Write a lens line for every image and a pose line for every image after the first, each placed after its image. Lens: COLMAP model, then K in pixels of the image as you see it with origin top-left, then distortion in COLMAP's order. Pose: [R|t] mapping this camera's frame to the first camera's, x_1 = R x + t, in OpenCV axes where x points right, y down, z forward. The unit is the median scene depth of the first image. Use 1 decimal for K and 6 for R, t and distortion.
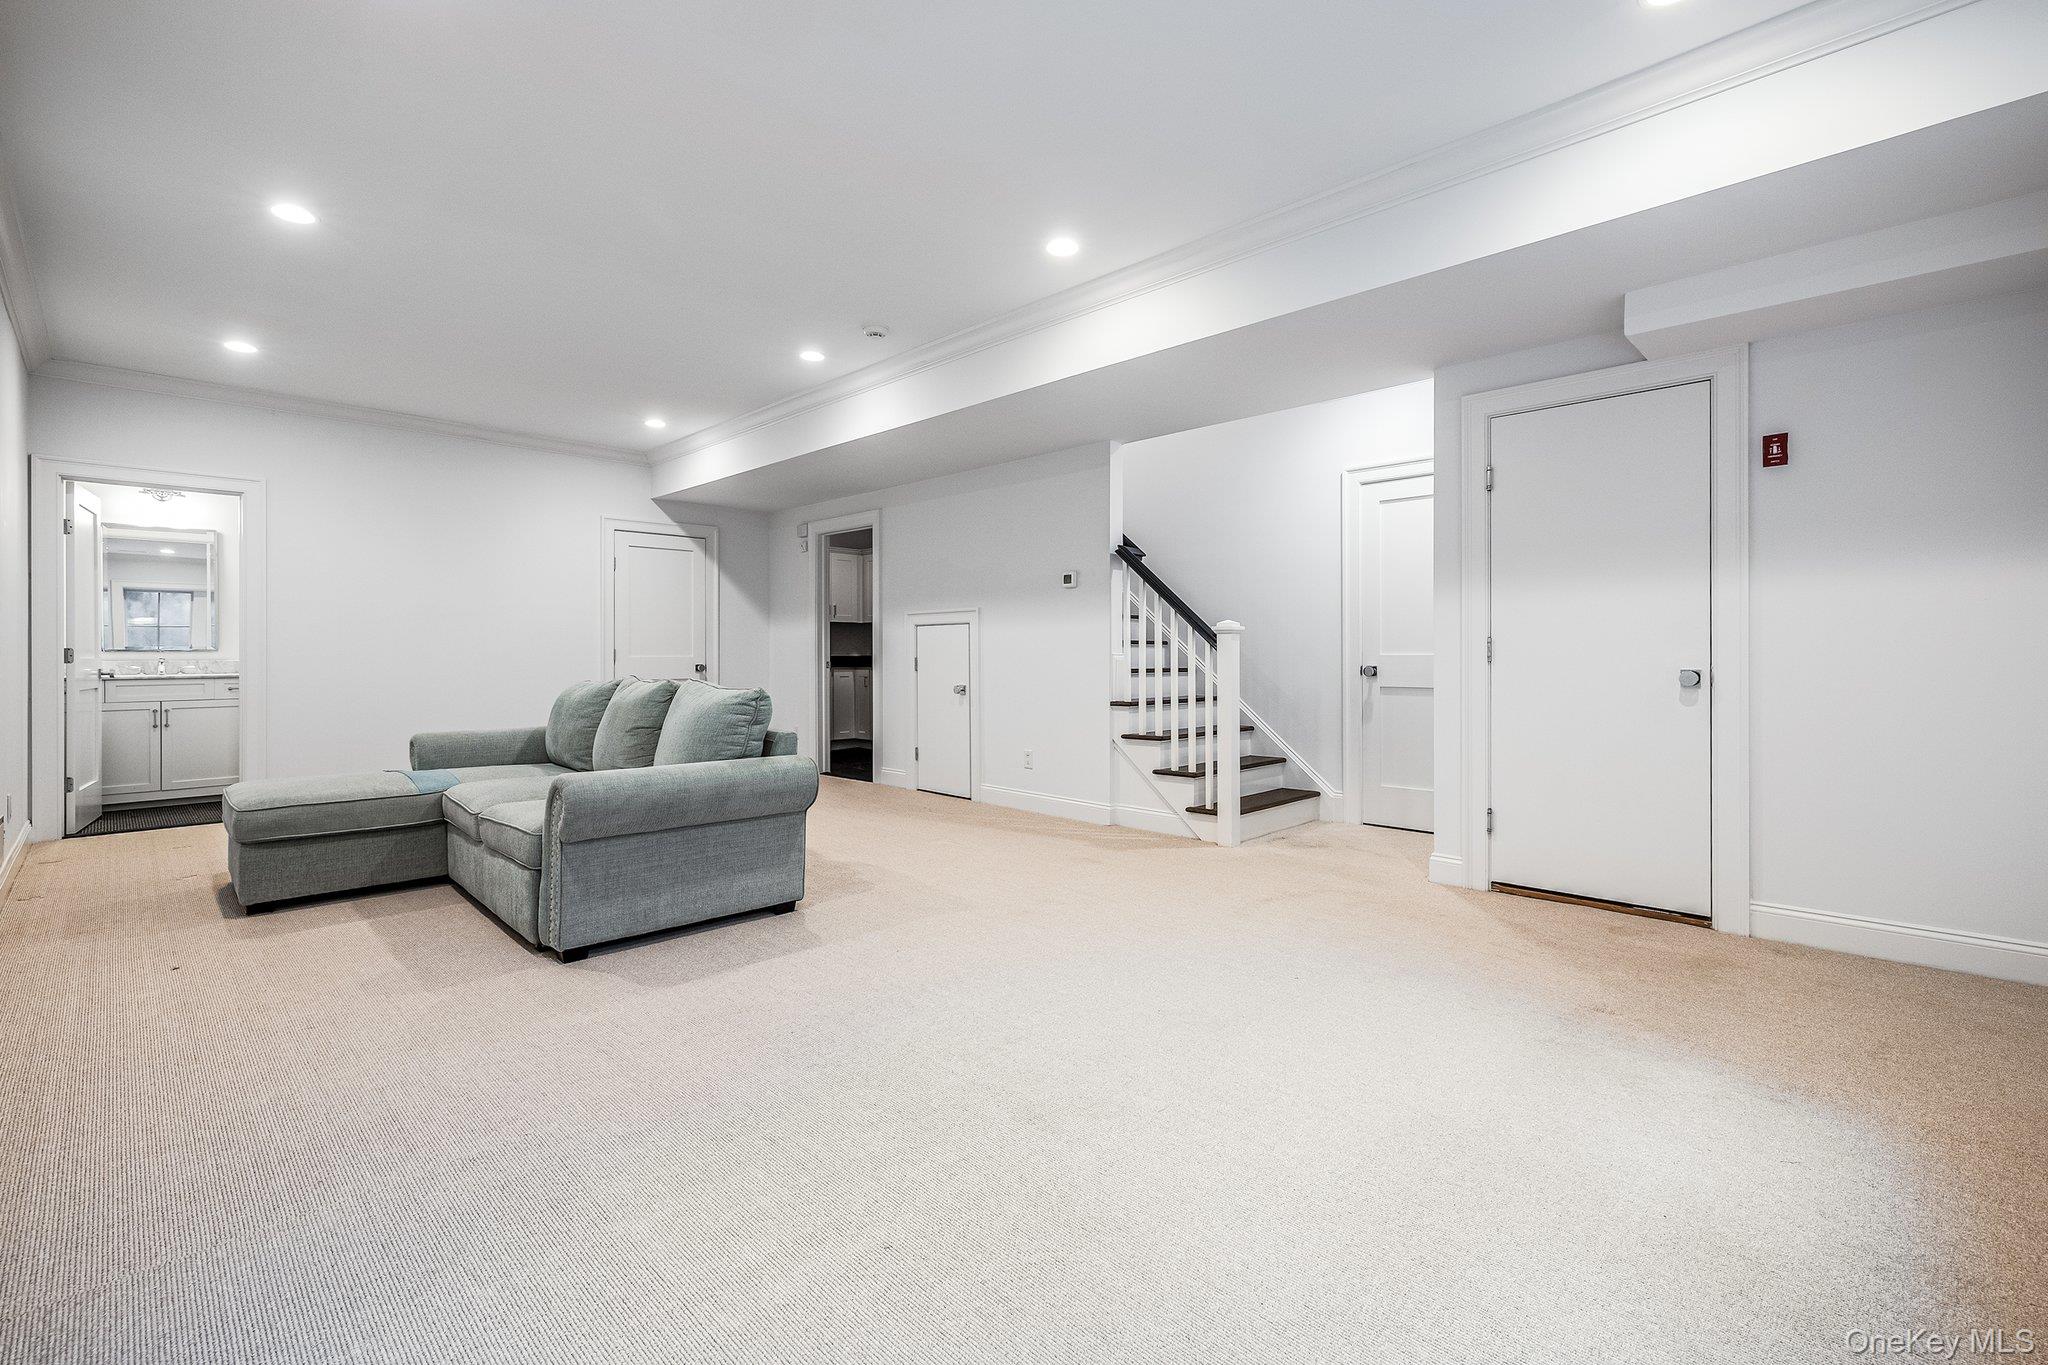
lens RADIAL K [[878.9, 0, 1033.5], [0, 878.9, 652.8], [0, 0, 1]] dist [-0.000298, -0.000021]
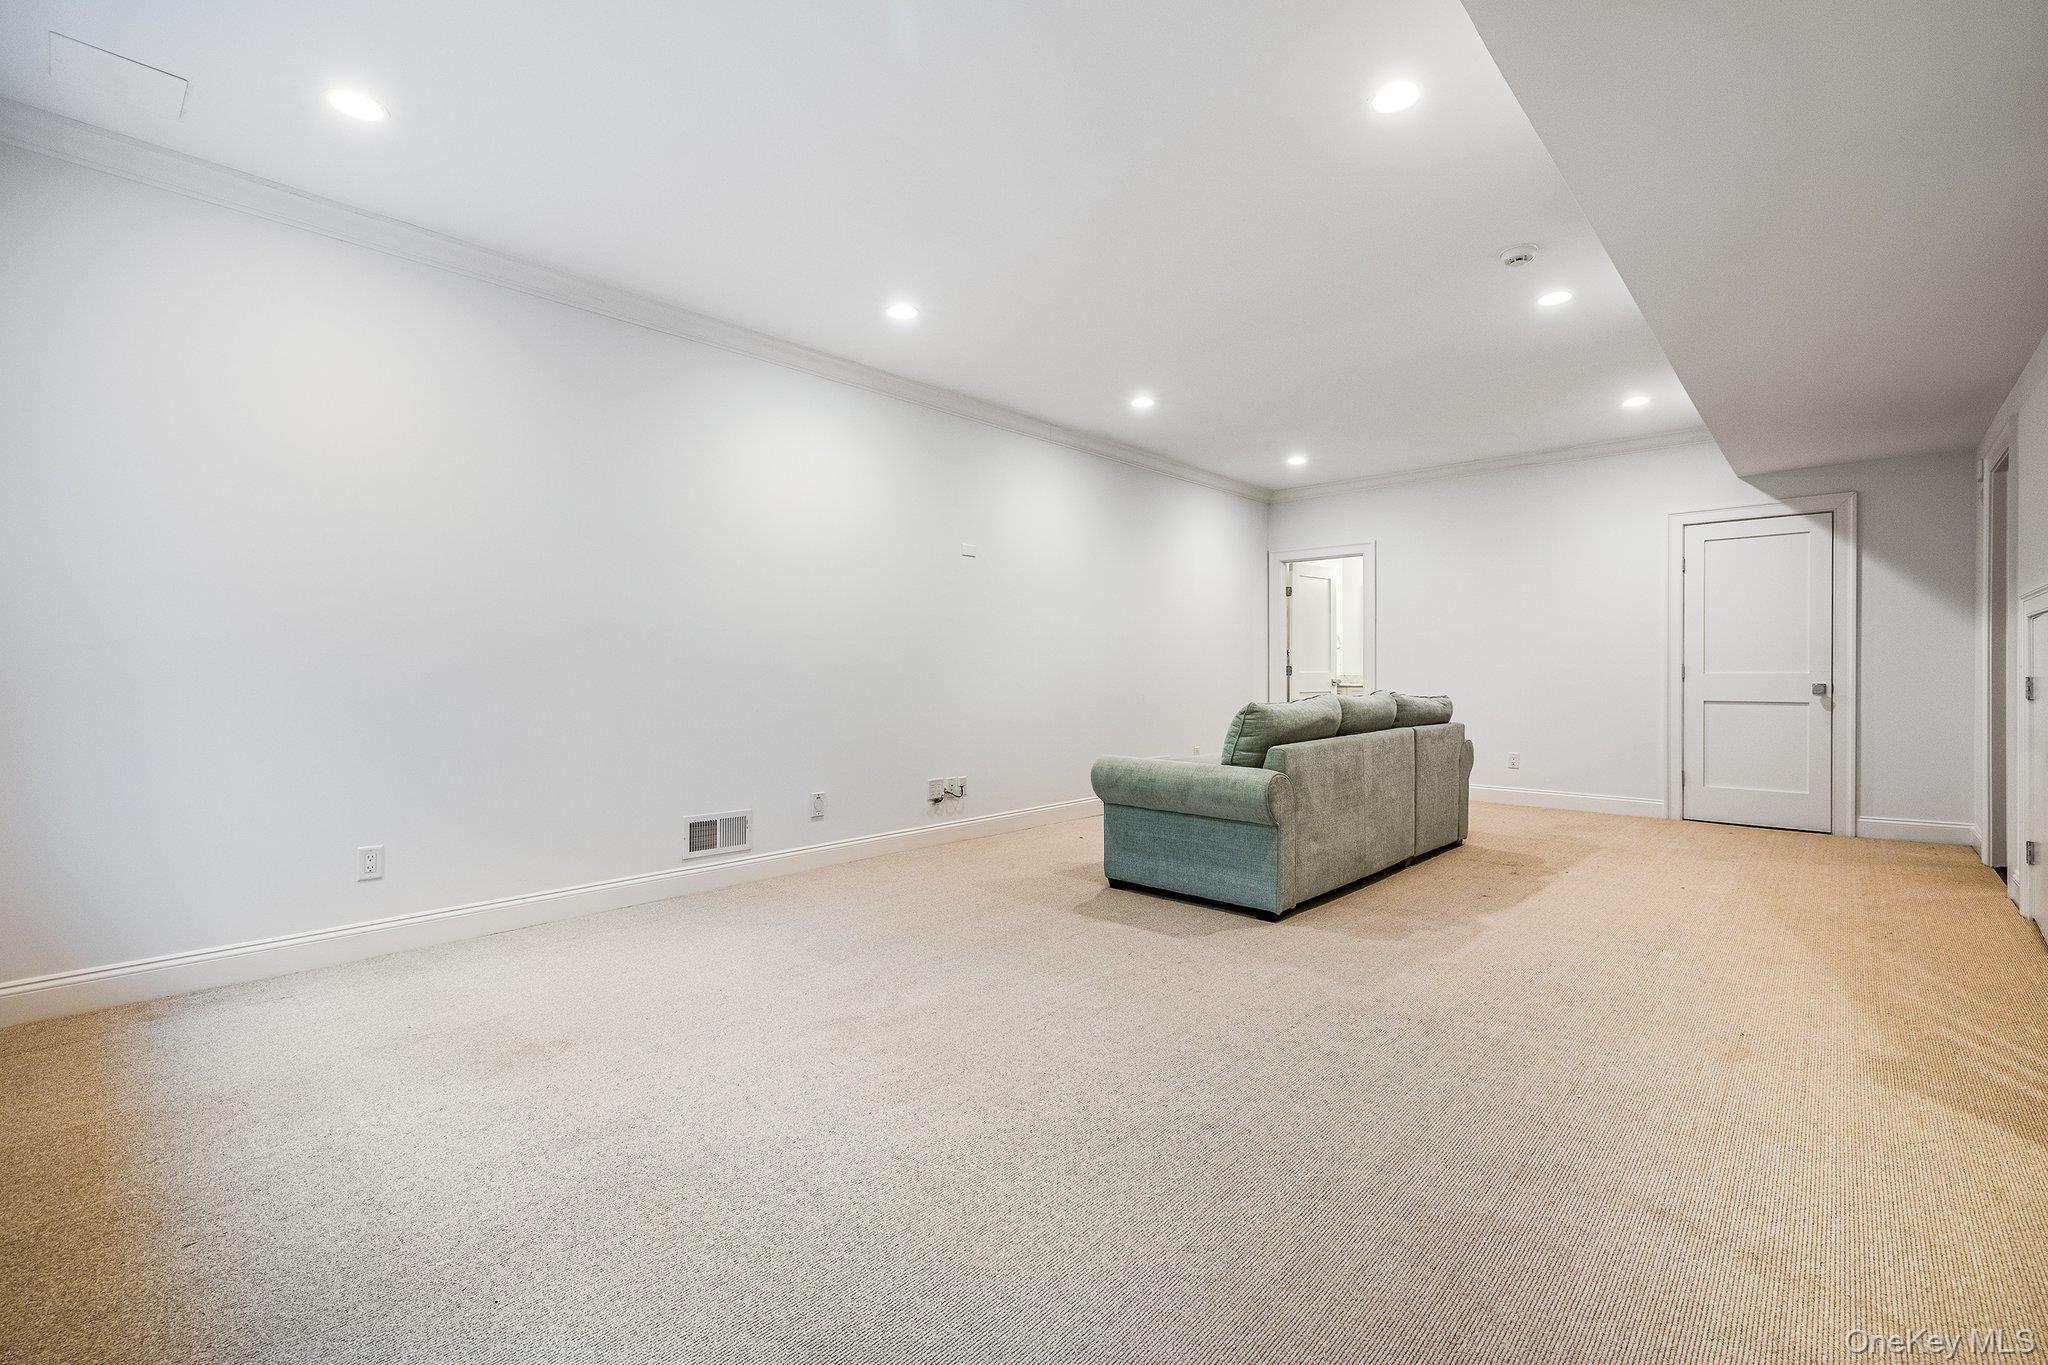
lens RADIAL K [[862.8, 0, 1024.0], [0, 862.8, 682.5], [0, 0, 1]] dist [-0.002081, -0.000186]
pose [[0.026607, 0.012166, -0.999572, 0.370296], [0.001009, 0.999925, 0.012197, 0.002359], [0.999645, -0.001333, 0.026593, 0.358071]]
